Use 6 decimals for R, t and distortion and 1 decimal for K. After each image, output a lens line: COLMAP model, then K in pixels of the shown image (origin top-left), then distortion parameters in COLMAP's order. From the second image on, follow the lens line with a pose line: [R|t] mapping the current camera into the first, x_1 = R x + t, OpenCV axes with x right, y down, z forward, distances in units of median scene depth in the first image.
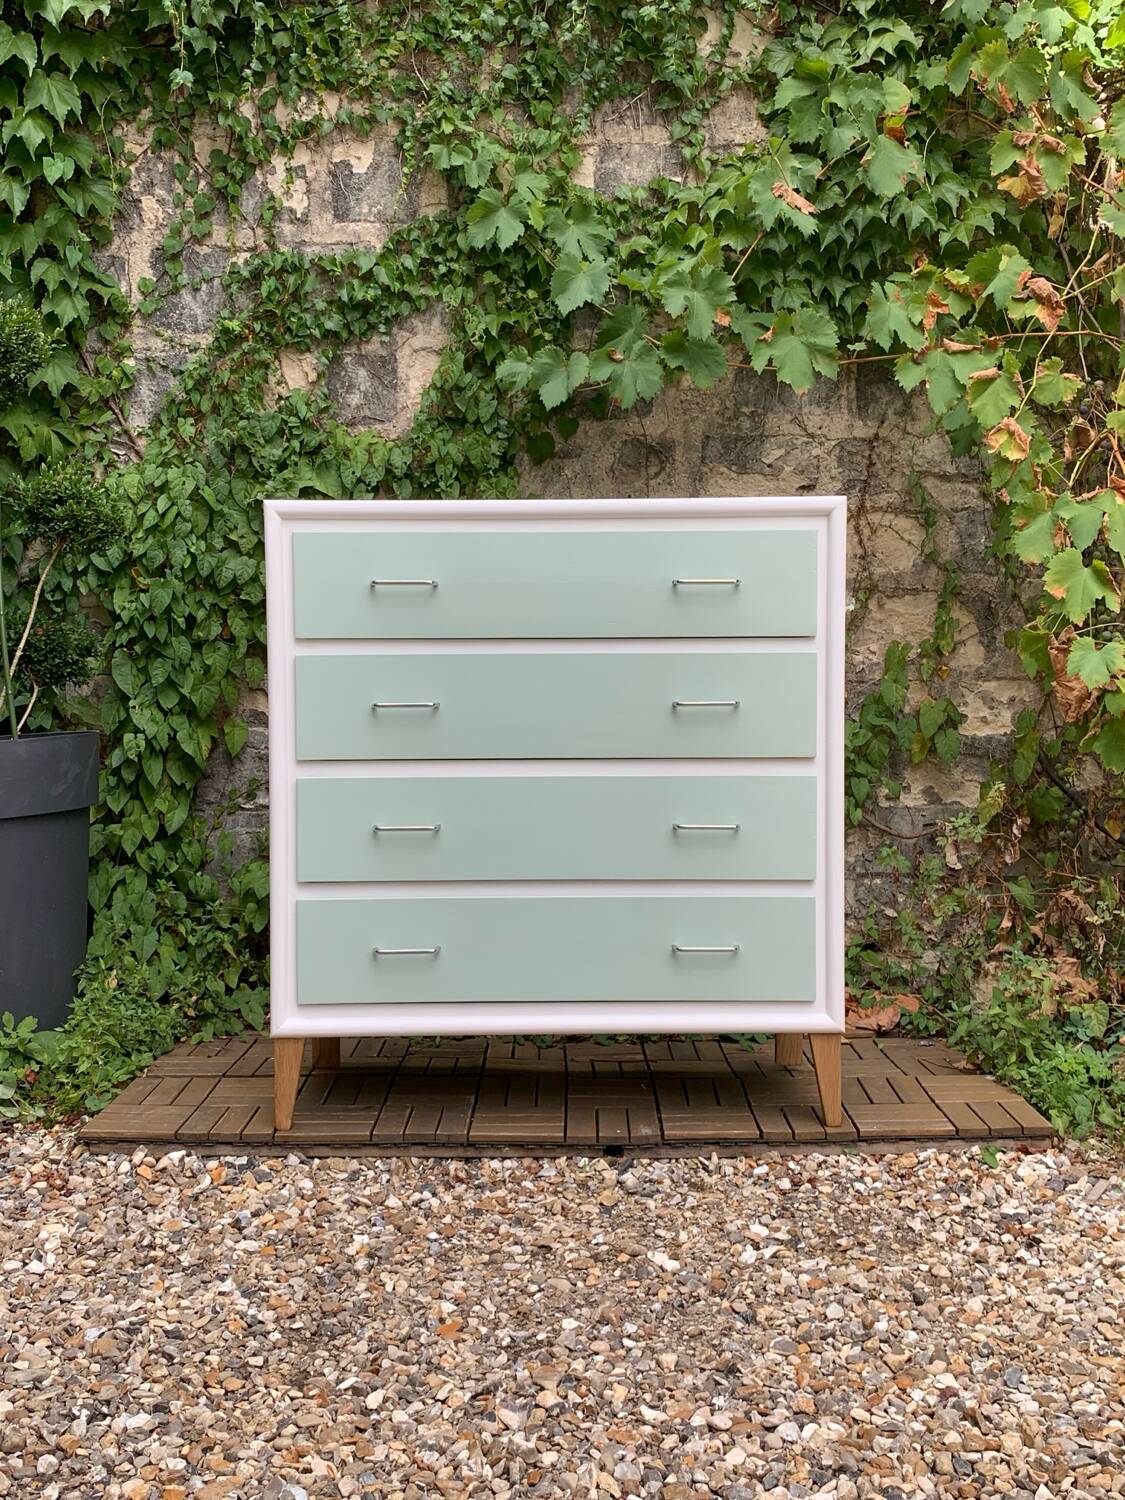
lens RADIAL K [[1503.0, 0, 561.7], [0, 1503.0, 739.6], [0, 0, 1]] dist [0.146416, -0.436729]
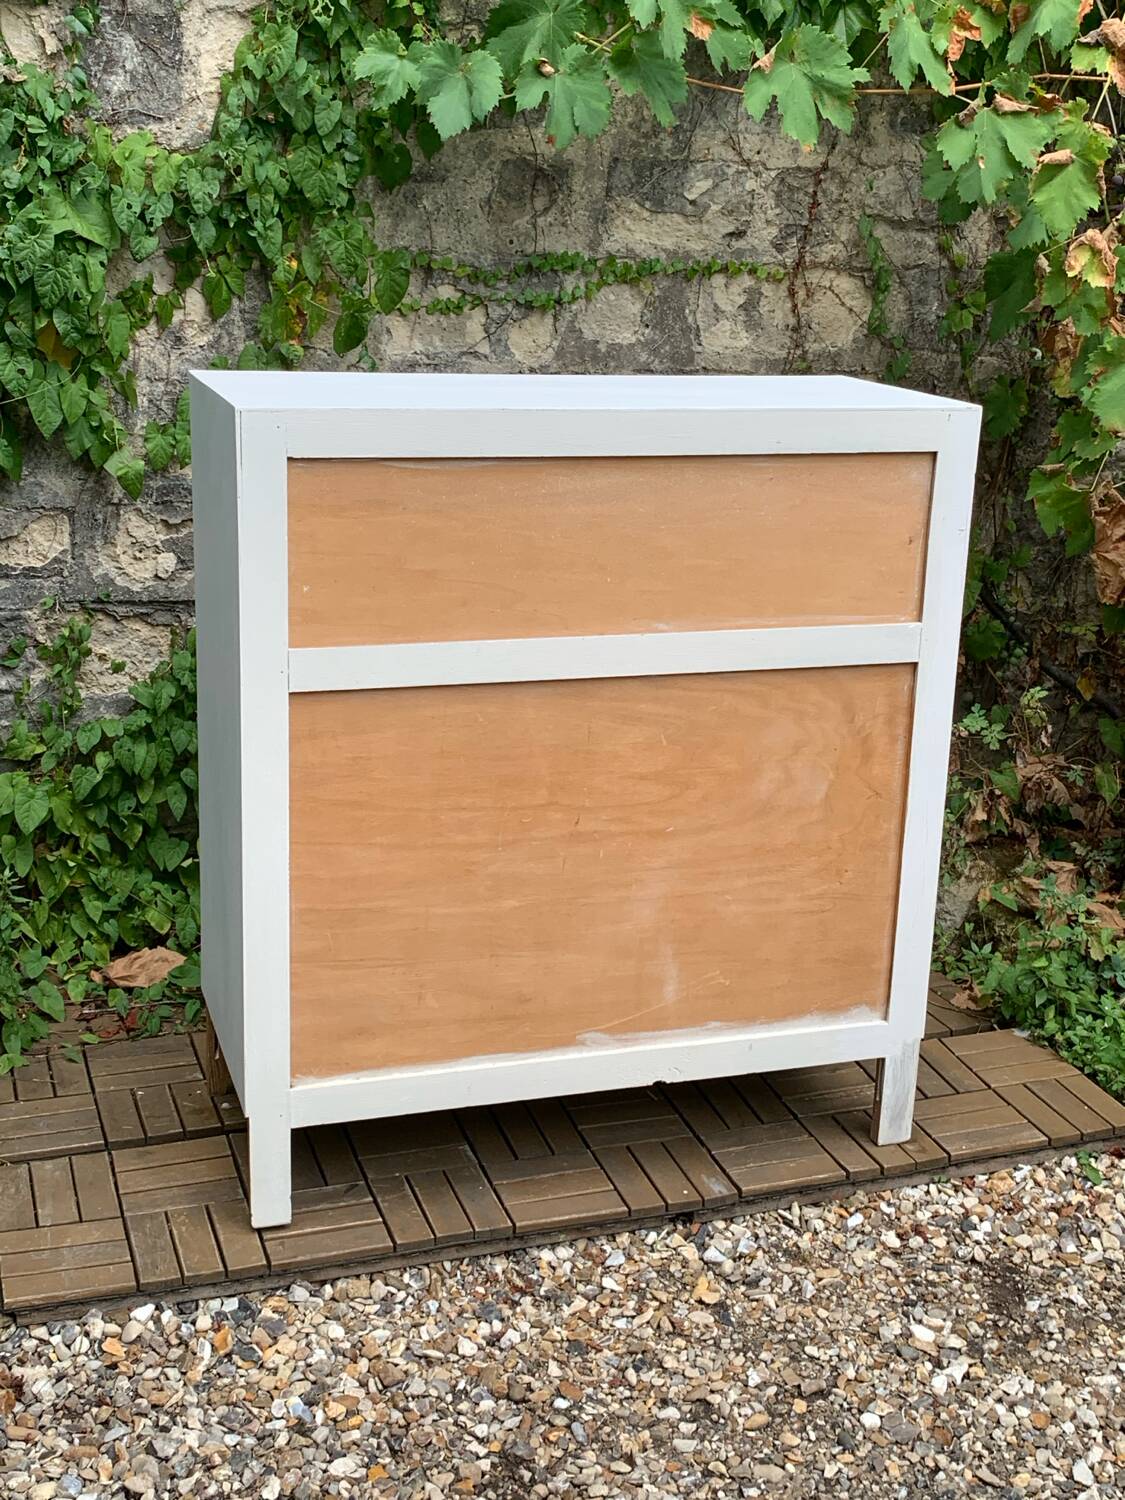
lens RADIAL K [[1894.5, 0, 556.9], [0, 1894.5, 744.6], [0, 0, 1]] dist [0.188817, -0.625425]
pose [[0.942310, -0.067522, 0.327861, -0.350080], [-0.024606, 0.962823, 0.269012, -0.249514], [-0.333837, -0.261560, 0.905616, 0.155484]]
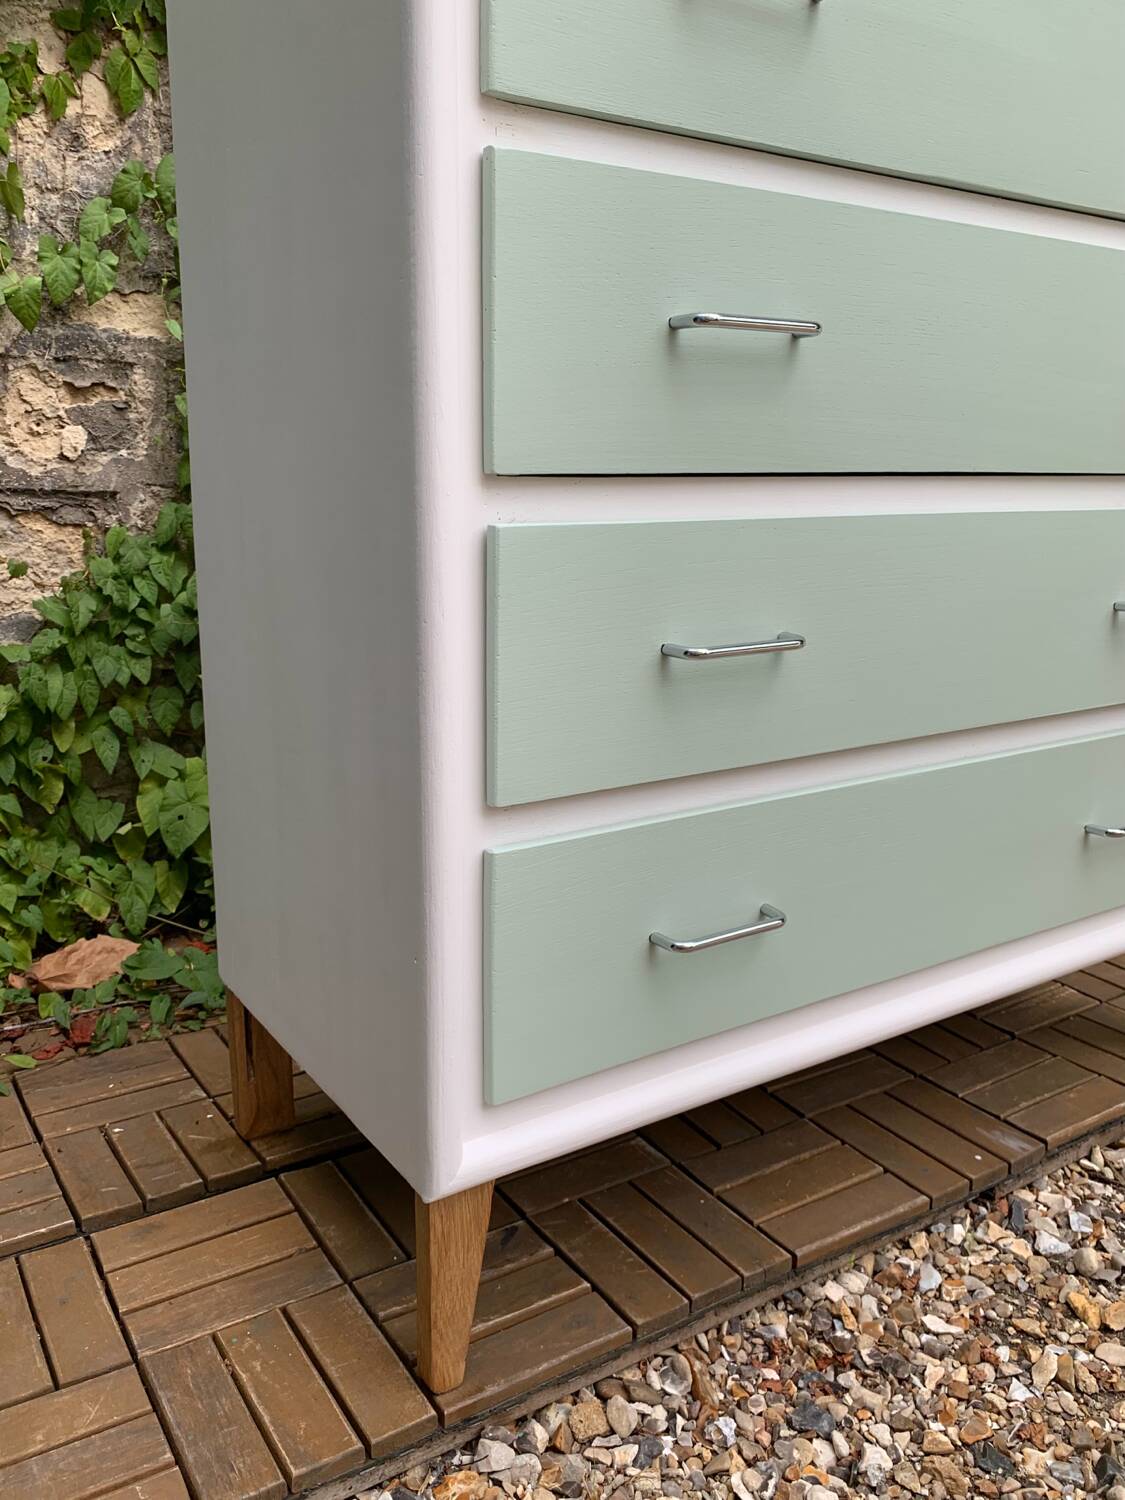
lens RADIAL K [[1226.6, 0, 562.5], [0, 1226.6, 750.0], [0, 0, 1]] dist [-0.002764, 0.005095]
pose [[0.835591, -0.114834, 0.537216, -0.318473], [0.013299, 0.981850, 0.189193, 0.023125], [-0.549191, -0.150943, 0.821952, 0.737844]]
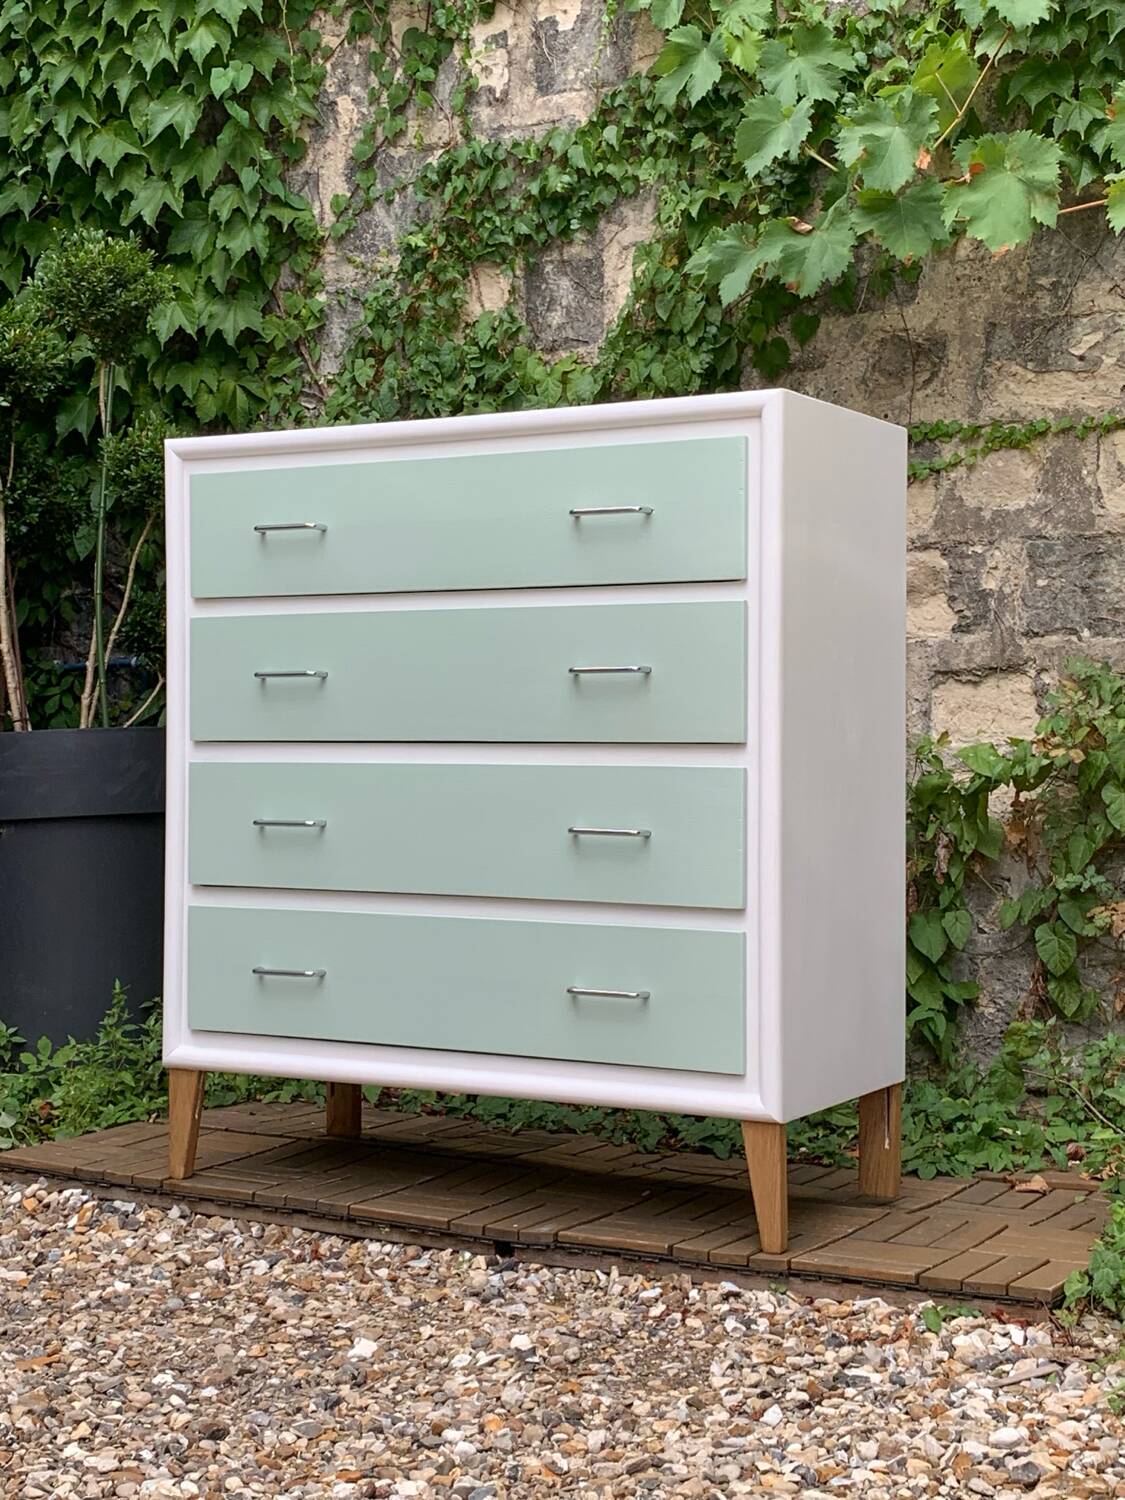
lens RADIAL K [[2225.4, 0, 556.6], [0, 2225.4, 747.3], [0, 0, 1]] dist [0.246079, -0.976128]
pose [[0.865650, 0.009494, -0.500560, 0.629278], [-0.032084, 0.998817, -0.036541, 0.056409], [0.499621, 0.047691, 0.864931, 0.008275]]
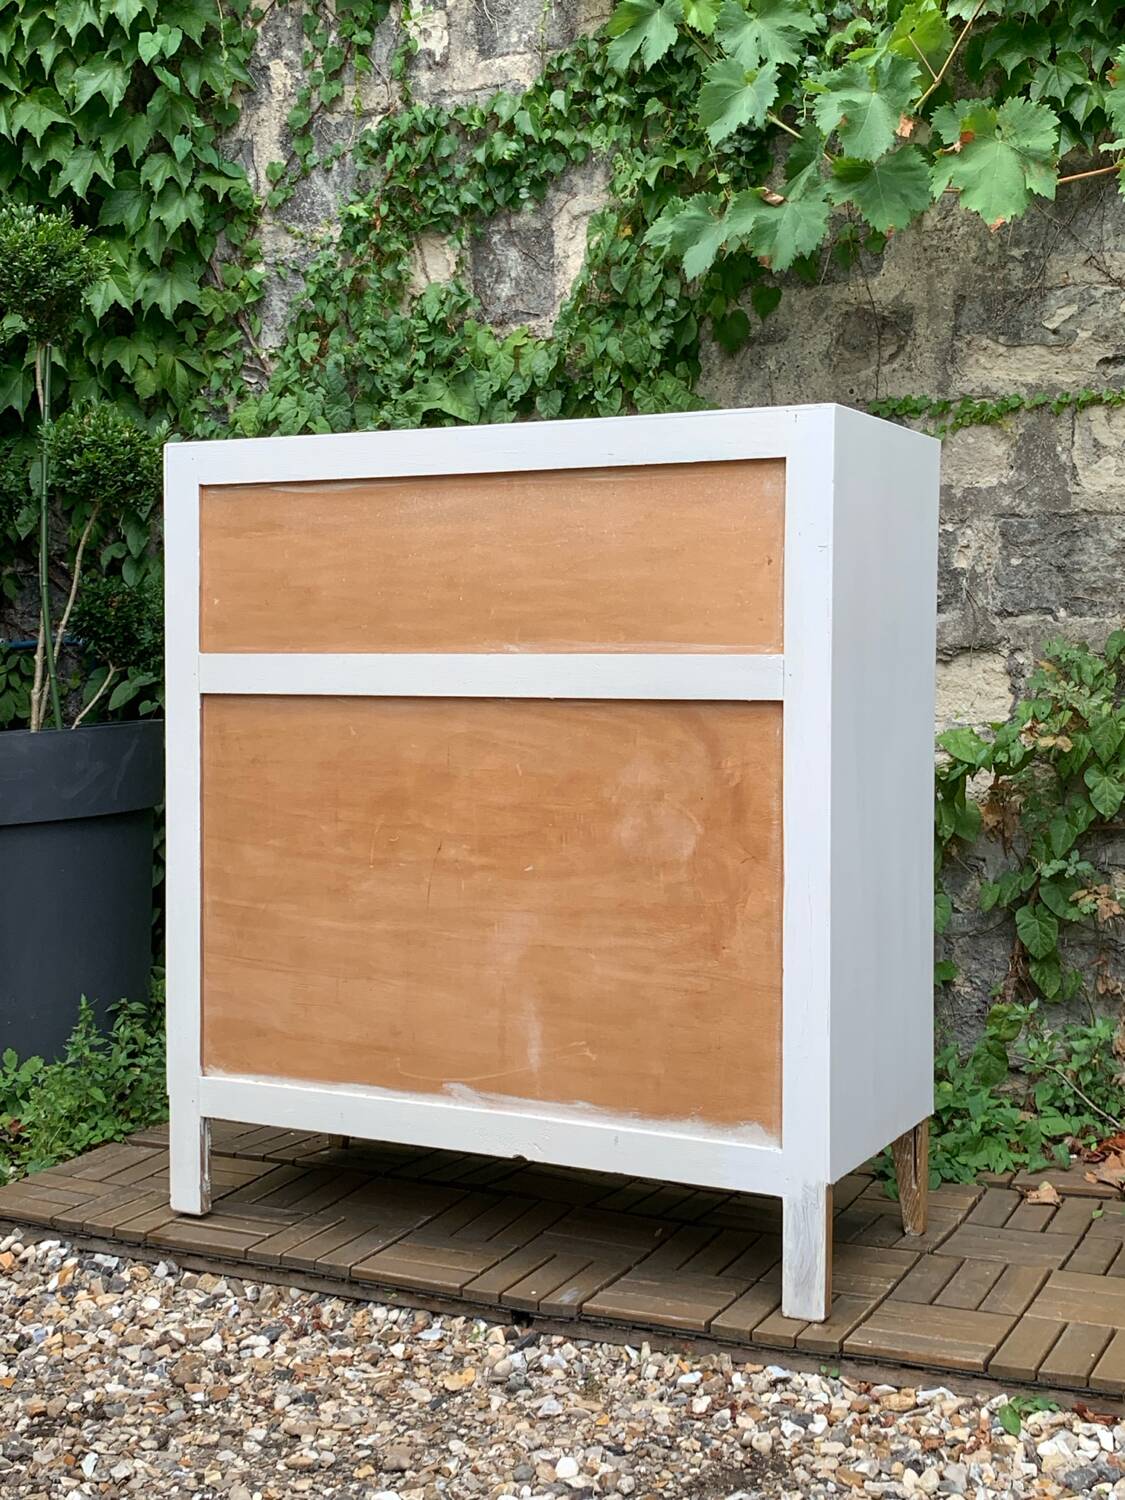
lens RADIAL K [[1894.5, 0, 556.9], [0, 1894.5, 744.6], [0, 0, 1]] dist [0.188817, -0.625425]
pose [[0.897185, 0.017235, -0.441319, 0.450210], [-0.004631, 0.999550, 0.029622, -0.031384], [0.441631, -0.024533, 0.896861, 0.188948]]
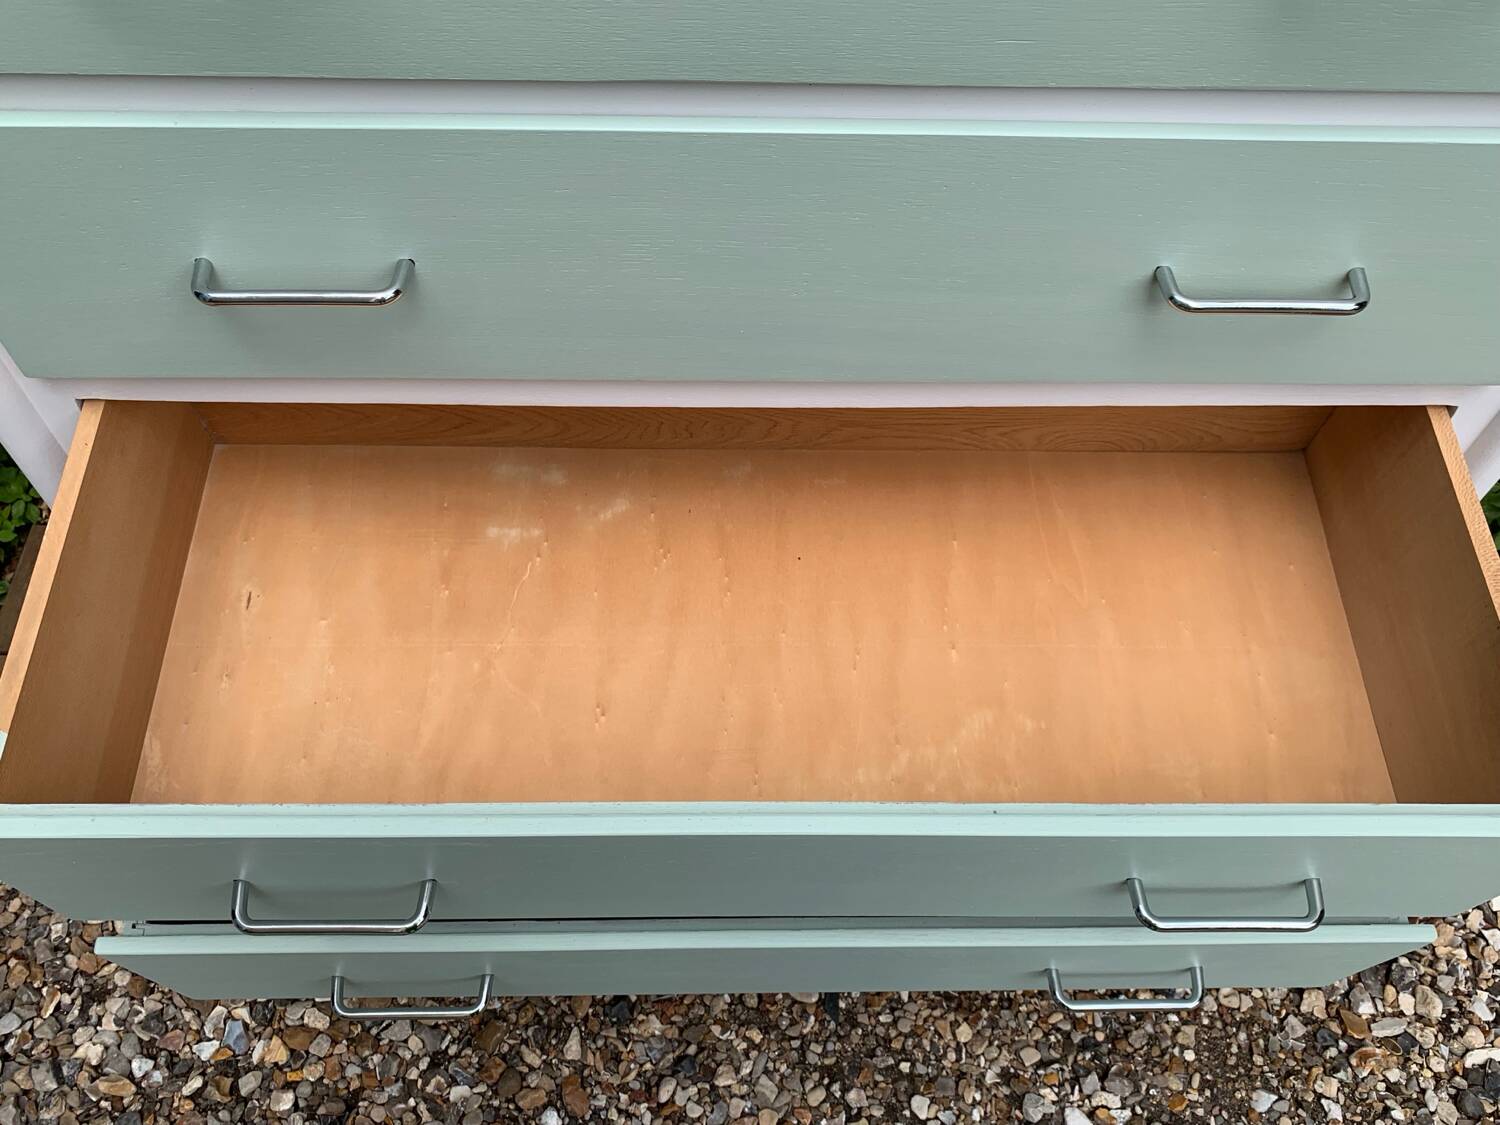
lens RADIAL K [[1226.6, 0, 749.9], [0, 1226.6, 535.1], [0, 0, 1]] dist [-0.002764, 0.005095]
pose [[0.999373, 0.006596, 0.034795, -0.020495], [-0.032029, 0.587545, 0.808557, -0.190898], [-0.015111, -0.809165, 0.587388, 0.799502]]
